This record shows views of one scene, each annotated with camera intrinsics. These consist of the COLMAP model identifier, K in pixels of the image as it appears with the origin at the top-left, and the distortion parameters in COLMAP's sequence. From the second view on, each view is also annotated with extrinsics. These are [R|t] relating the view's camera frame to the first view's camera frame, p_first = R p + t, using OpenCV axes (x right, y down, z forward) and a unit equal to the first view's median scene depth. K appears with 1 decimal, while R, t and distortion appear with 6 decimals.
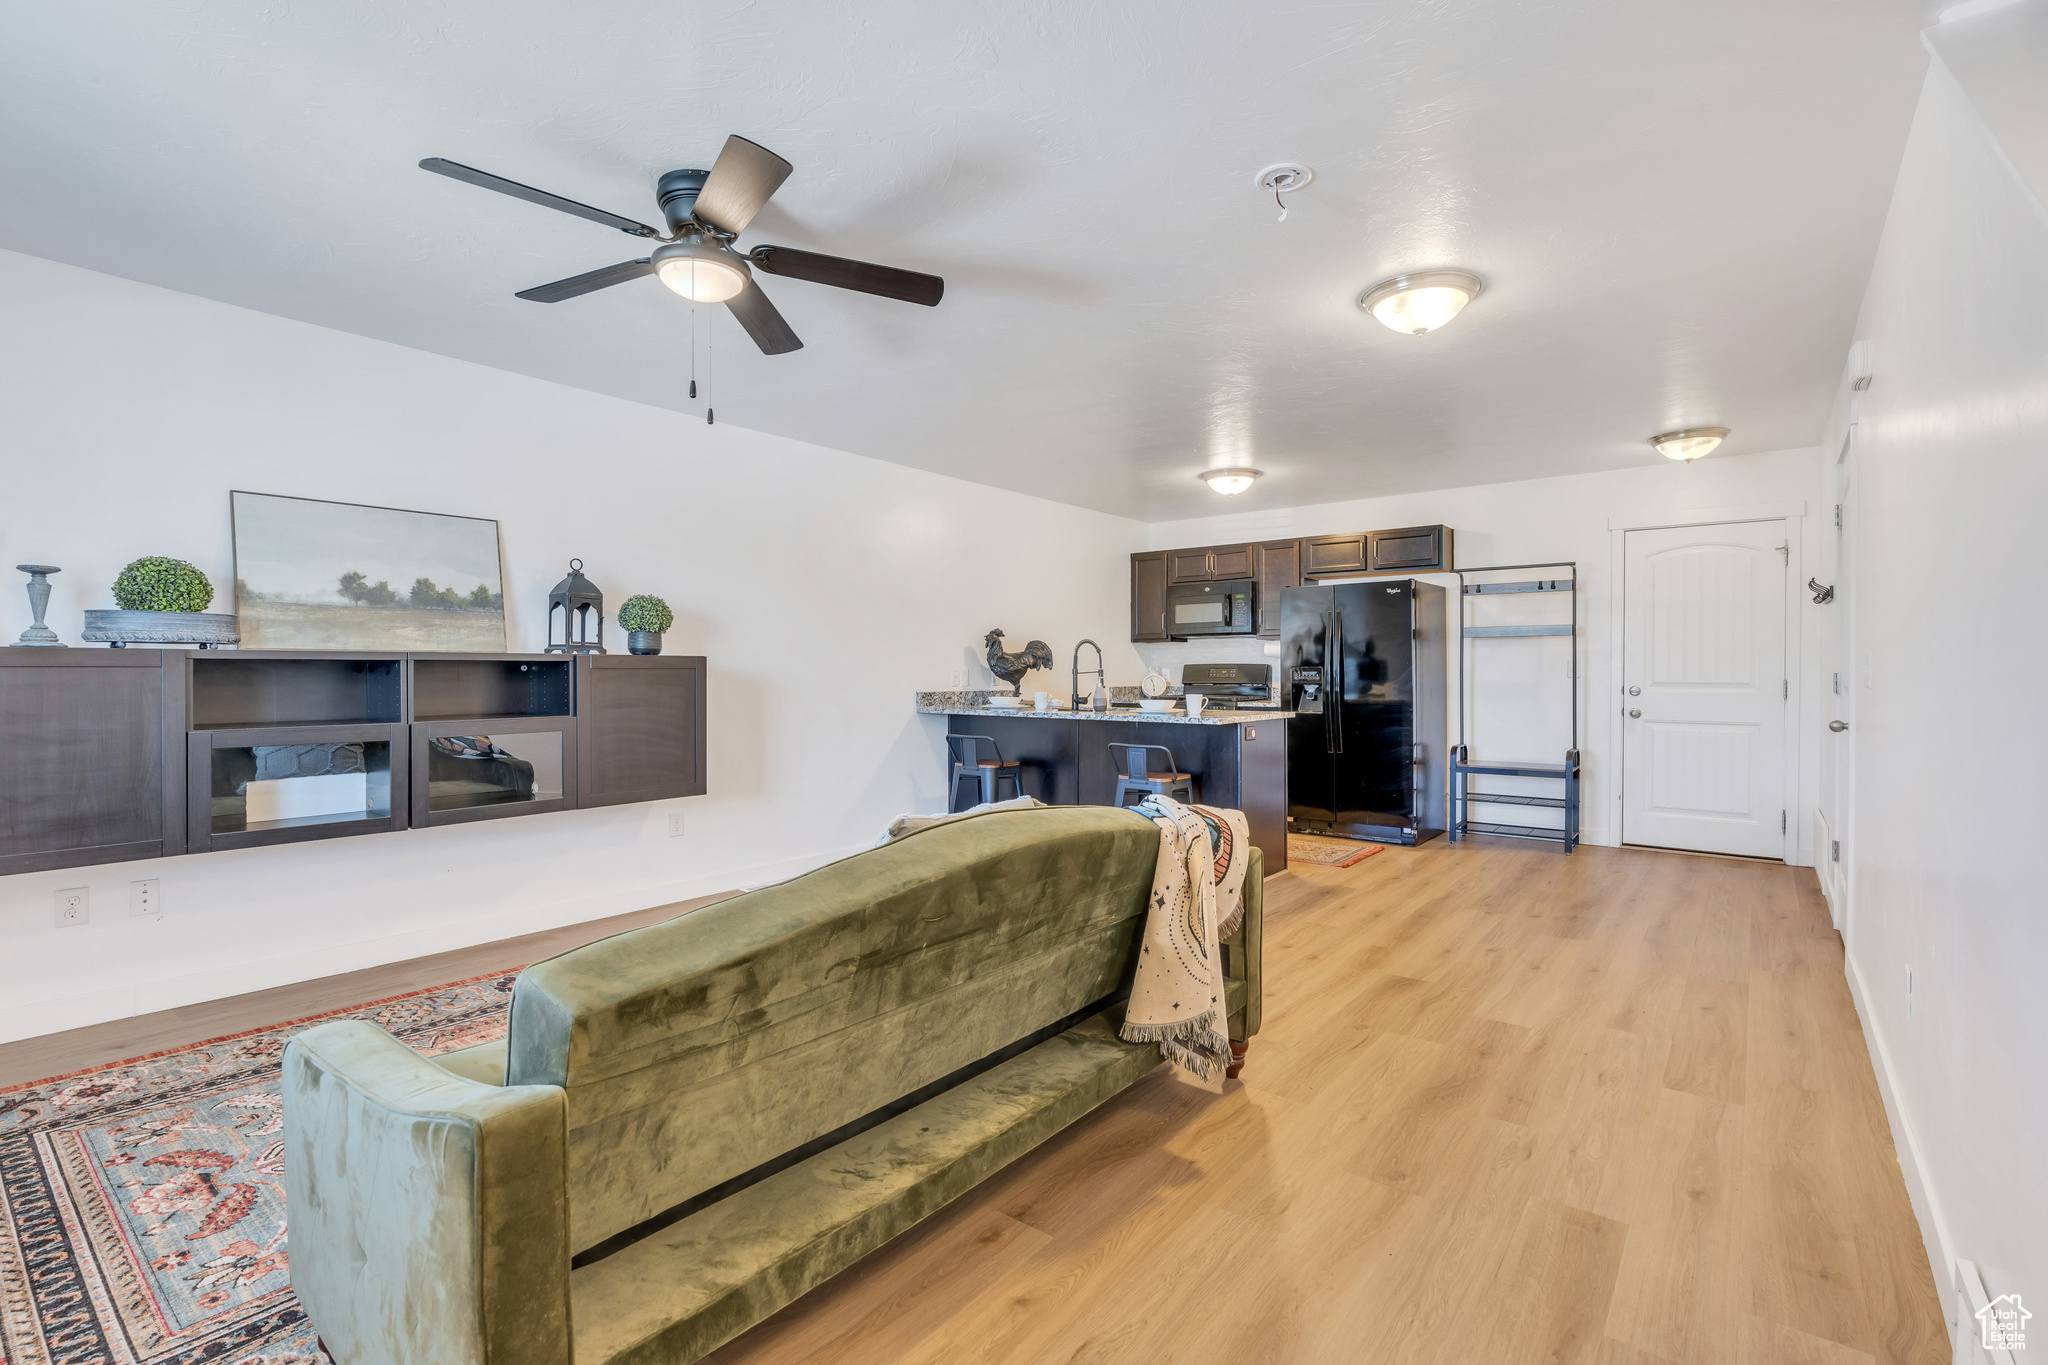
lens RADIAL K [[920.7, 0, 1028.9], [0, 920.7, 676.4], [0, 0, 1]] dist [-0.009049, 0.001648]
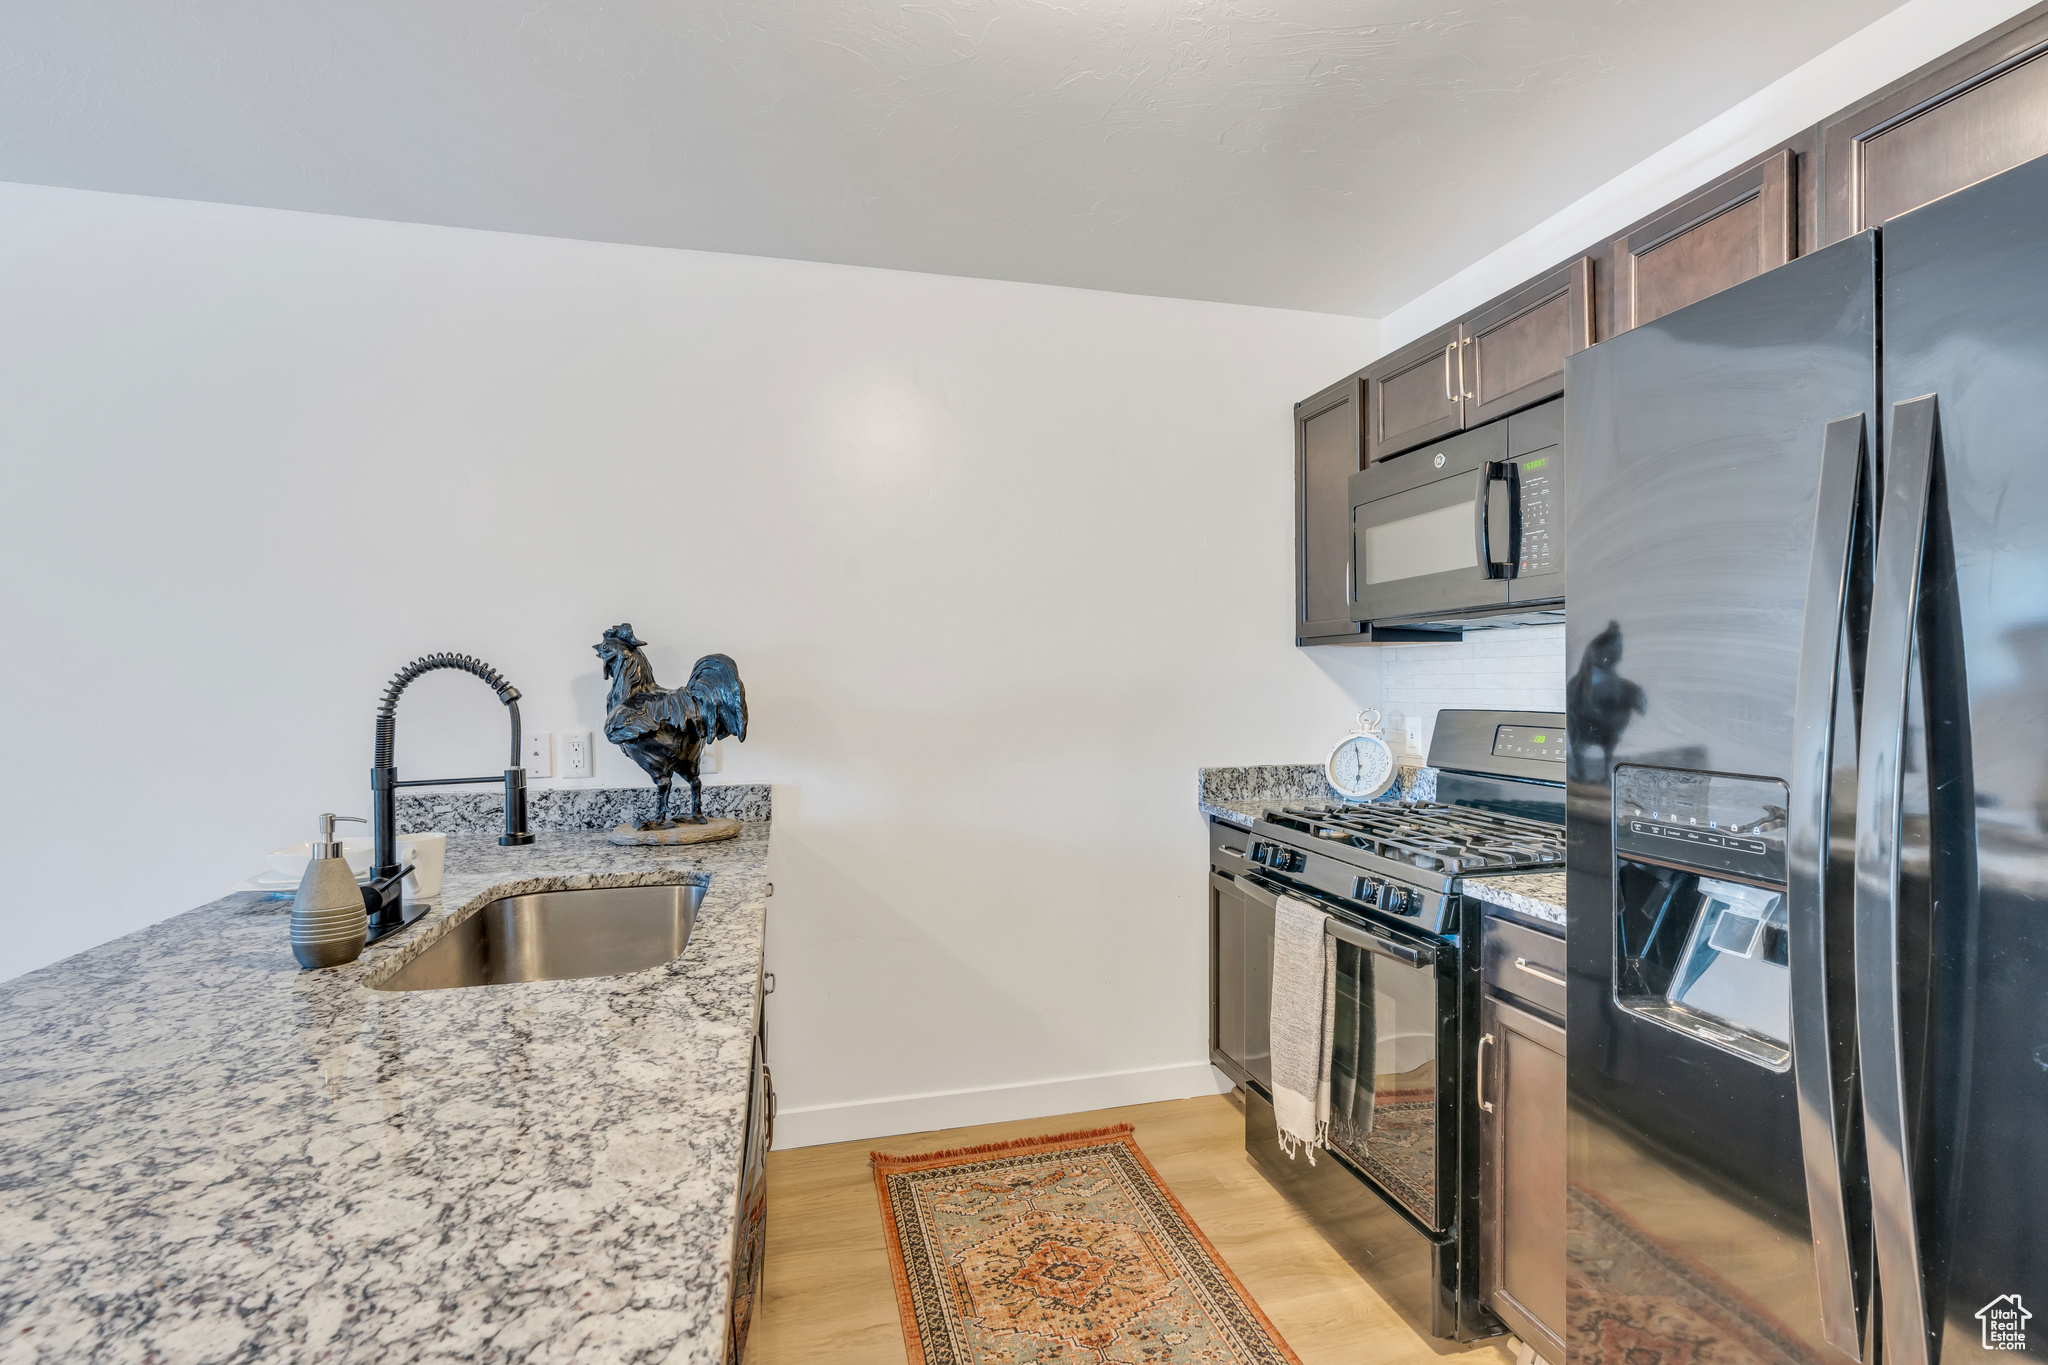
lens RADIAL K [[920.7, 0, 1031.5], [0, 920.7, 692.6], [0, 0, 1]] dist [-0.009049, 0.001648]
pose [[0.796301, 0.004843, -0.604881, 0.398695], [0.002573, 0.999932, 0.011393, -0.036338], [0.604895, -0.010629, 0.796234, 1.025658]]
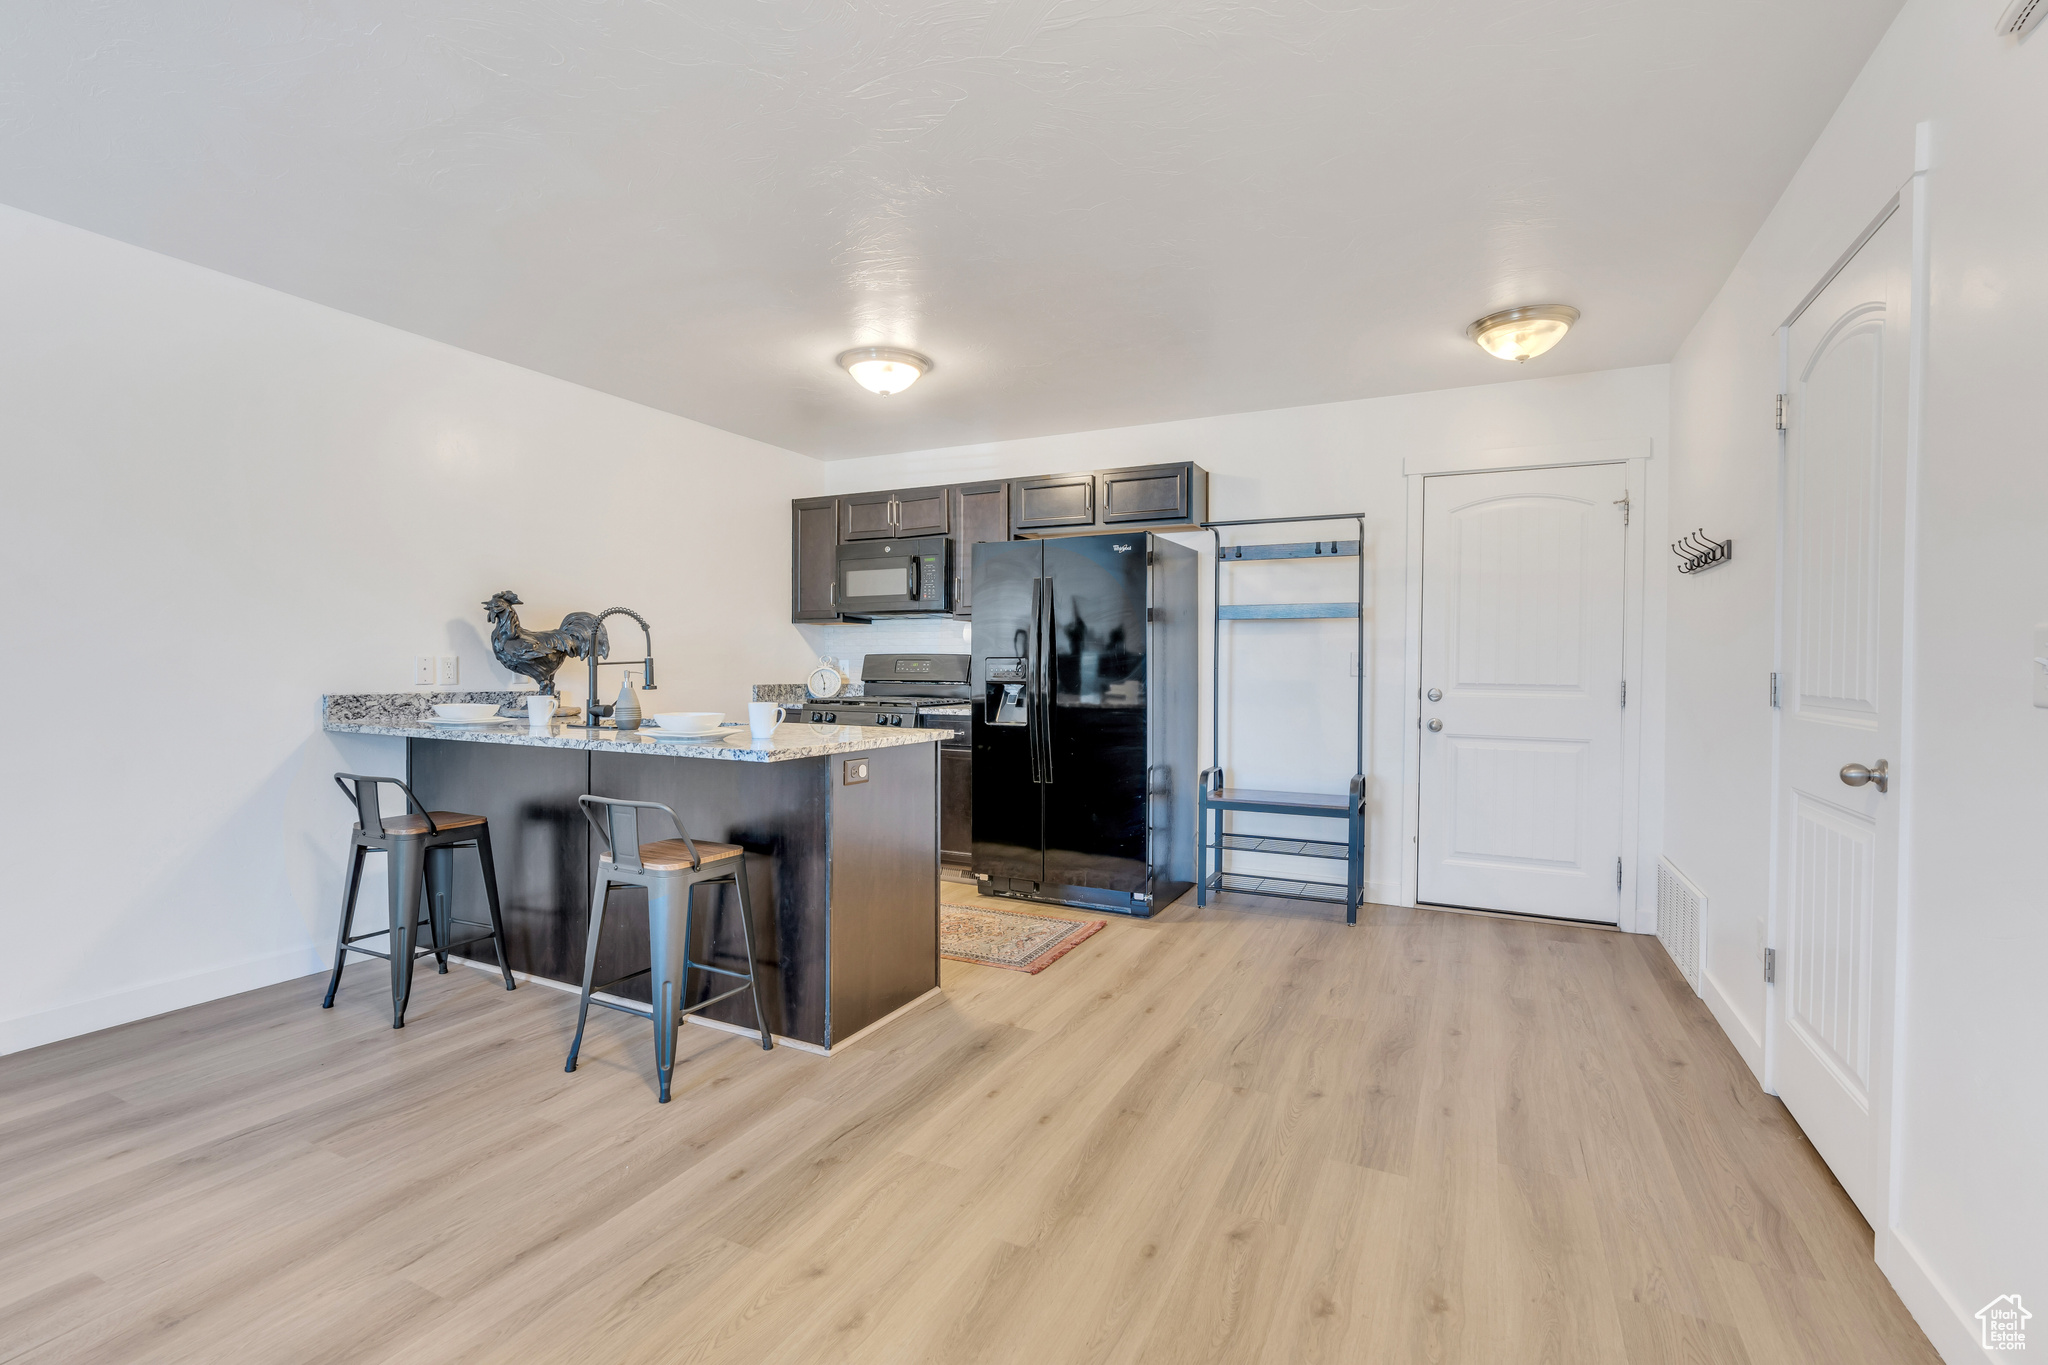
lens RADIAL K [[920.7, 0, 1024.4], [0, 920.7, 673.2], [0, 0, 1]] dist [-0.009049, 0.001648]
pose [[0.977408, 0.006169, 0.211272, 0.219549], [-0.006776, 0.999975, 0.002148, -0.000851], [-0.211253, -0.003531, 0.977425, 0.417683]]
